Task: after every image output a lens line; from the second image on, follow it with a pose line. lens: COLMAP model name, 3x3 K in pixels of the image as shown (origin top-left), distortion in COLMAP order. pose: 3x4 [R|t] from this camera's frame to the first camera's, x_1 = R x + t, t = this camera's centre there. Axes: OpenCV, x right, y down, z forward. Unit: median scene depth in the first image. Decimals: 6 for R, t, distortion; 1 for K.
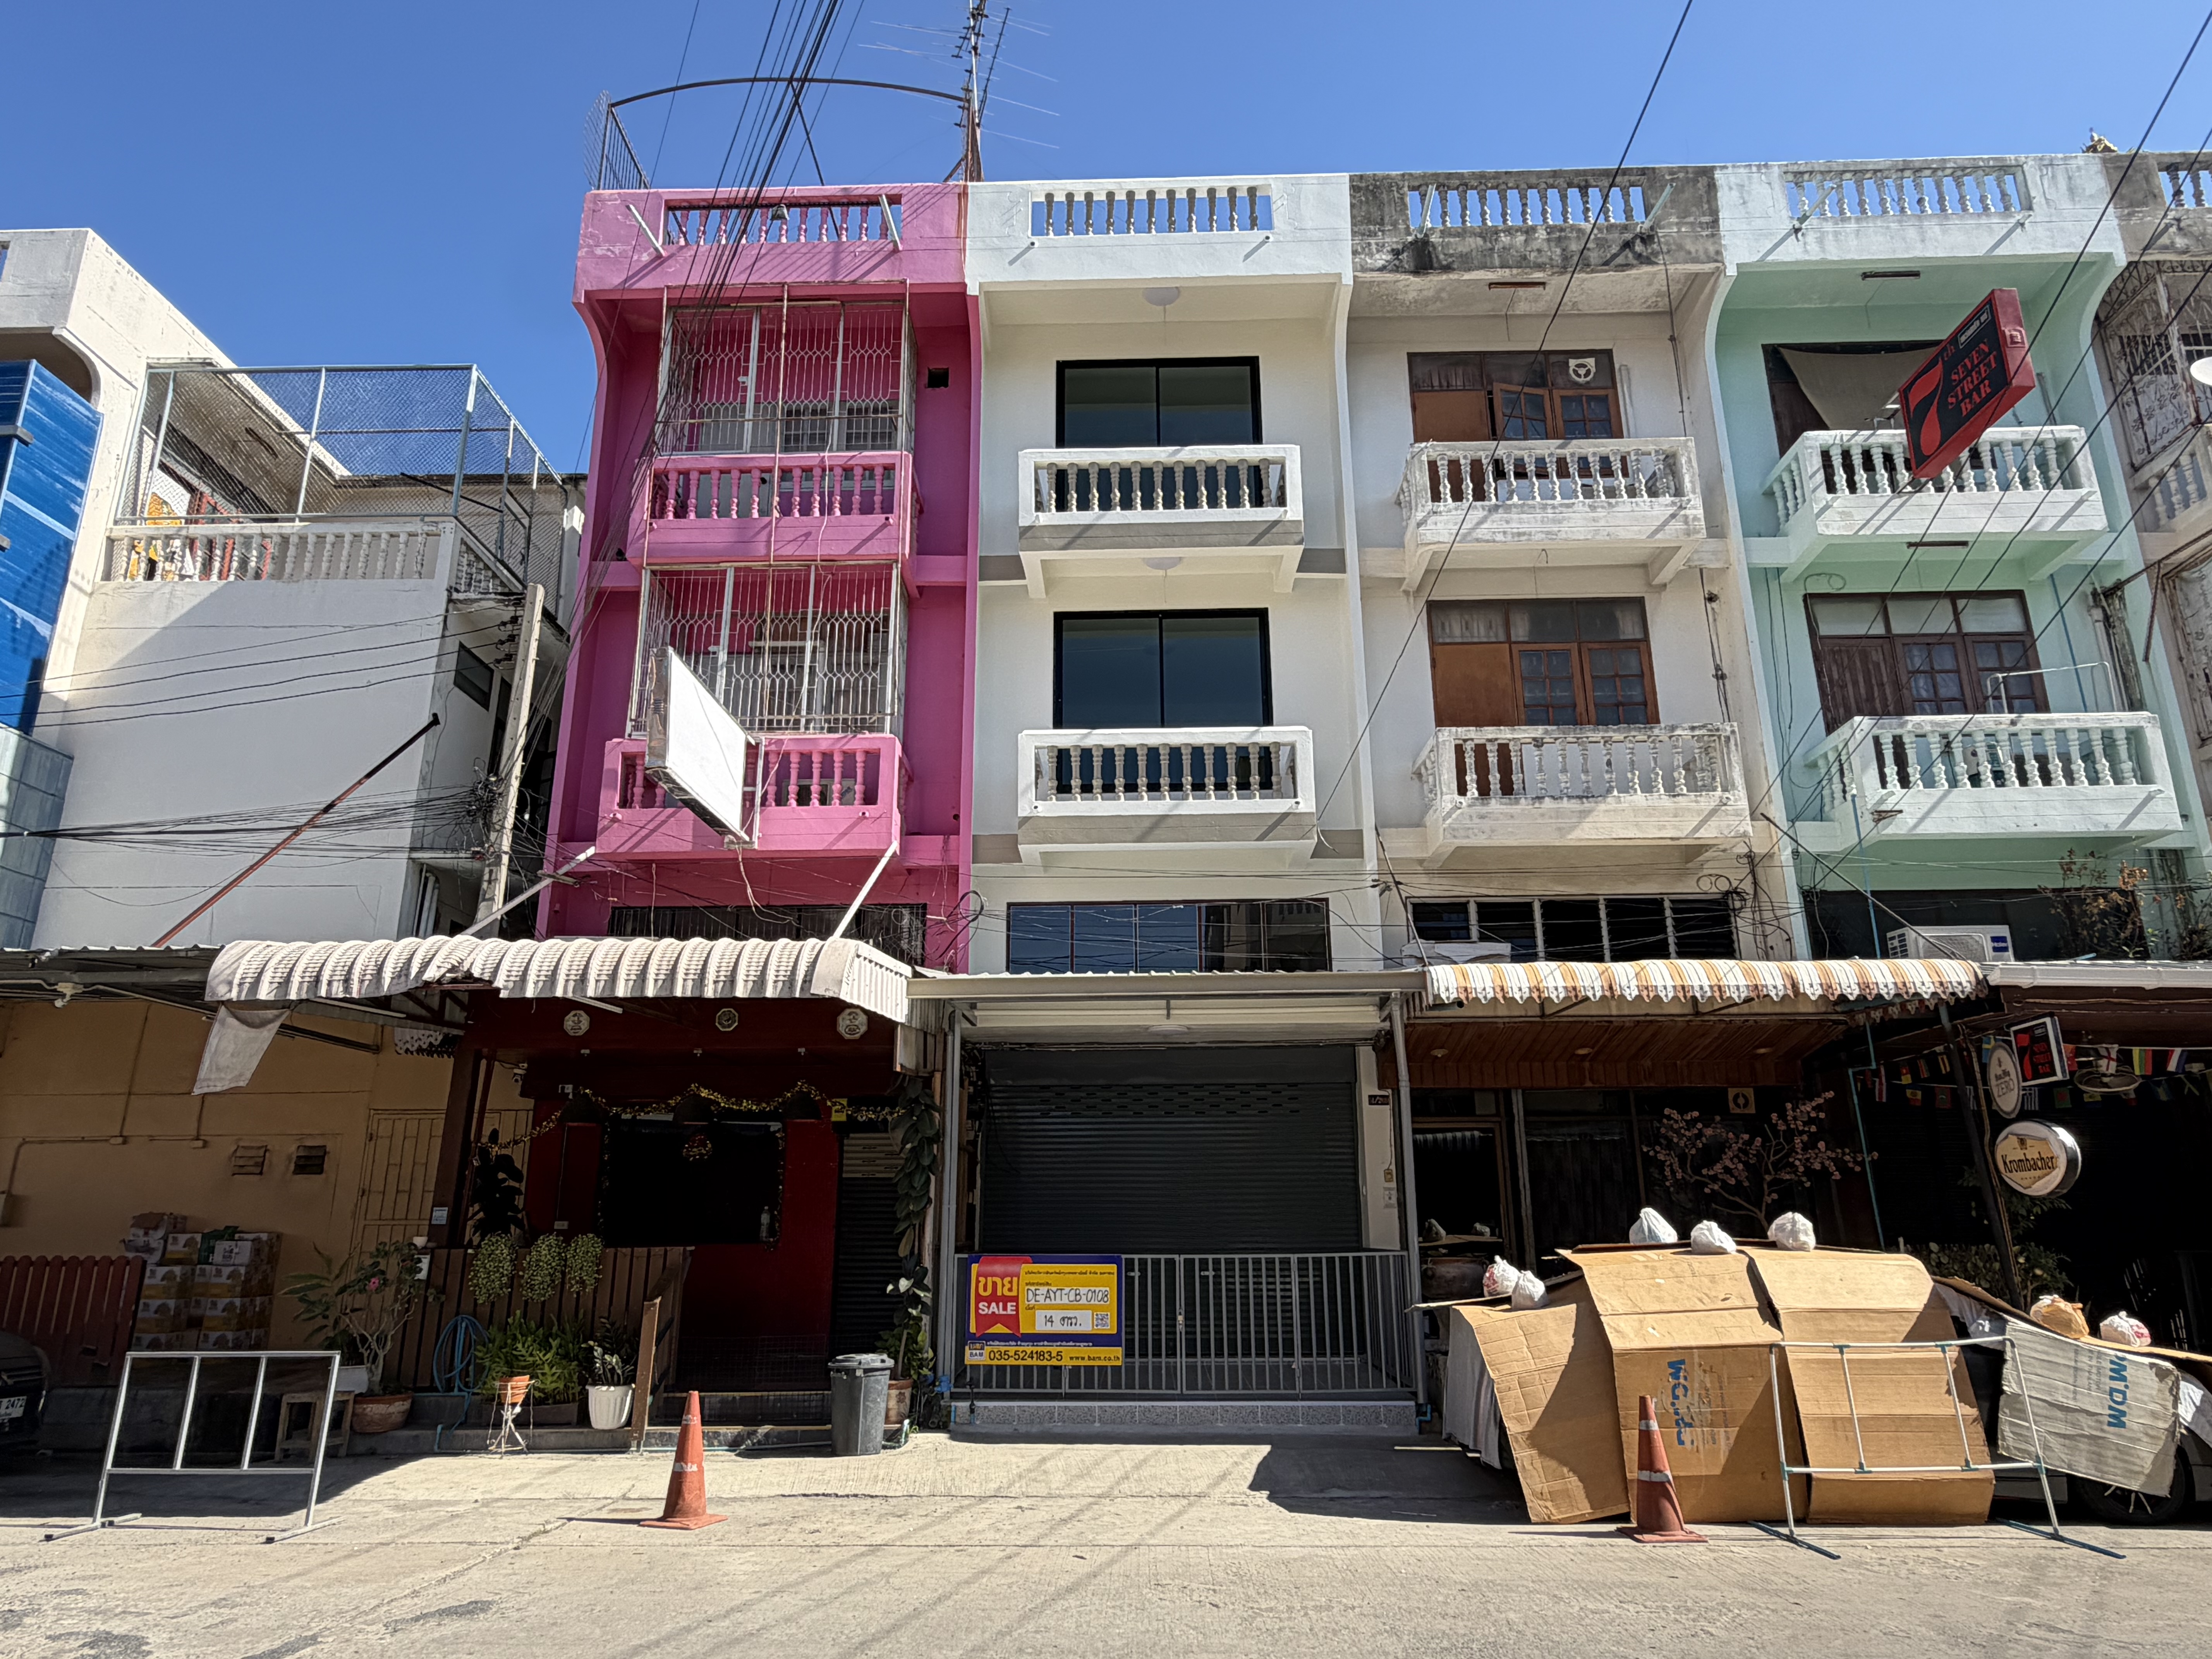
lens RADIAL K [[1341.4, 0, 1106.0], [0, 1341.4, 829.5], [0, 0, 1]] dist [0.000090, 0.000992]
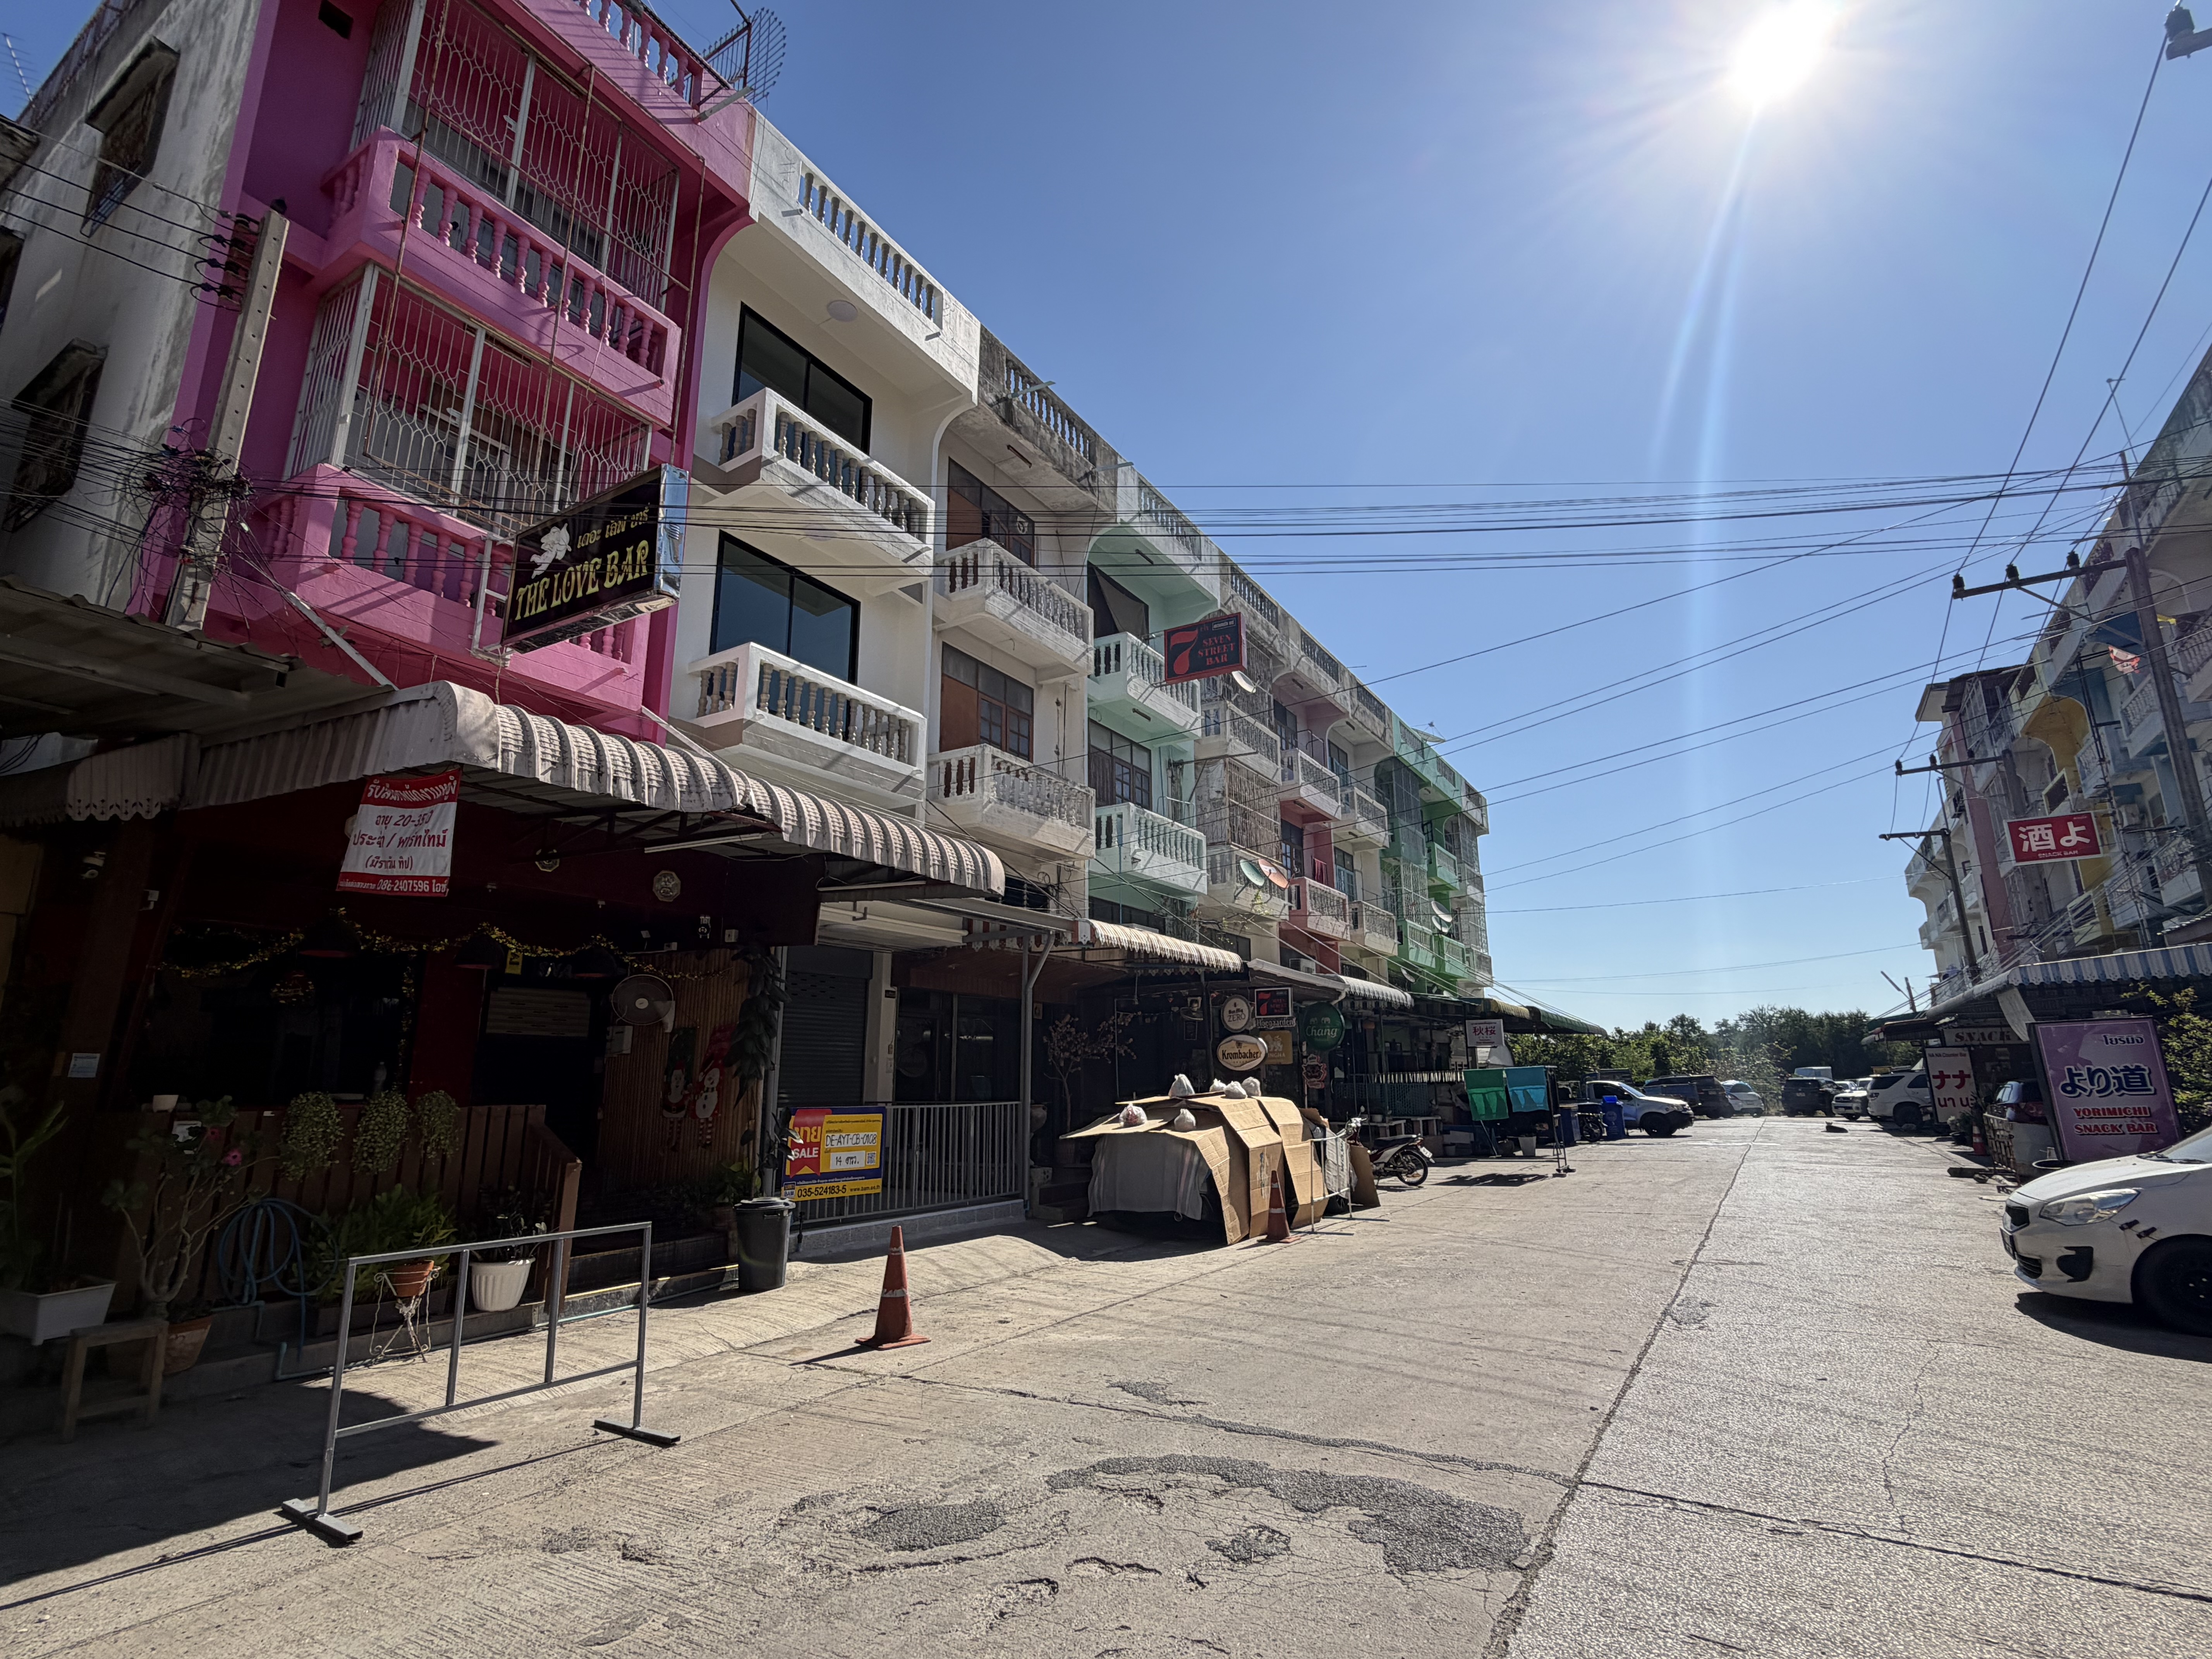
lens RADIAL K [[1075.6, 0, 1106.0], [0, 1075.6, 829.5], [0, 0, 1]] dist [-0.017128, -0.000022]
pose [[0.493640, 0.203726, 0.845467, -0.795800], [-0.242490, 0.965862, -0.091155, 0.107475], [-0.835175, -0.160020, 0.526190, 0.337785]]
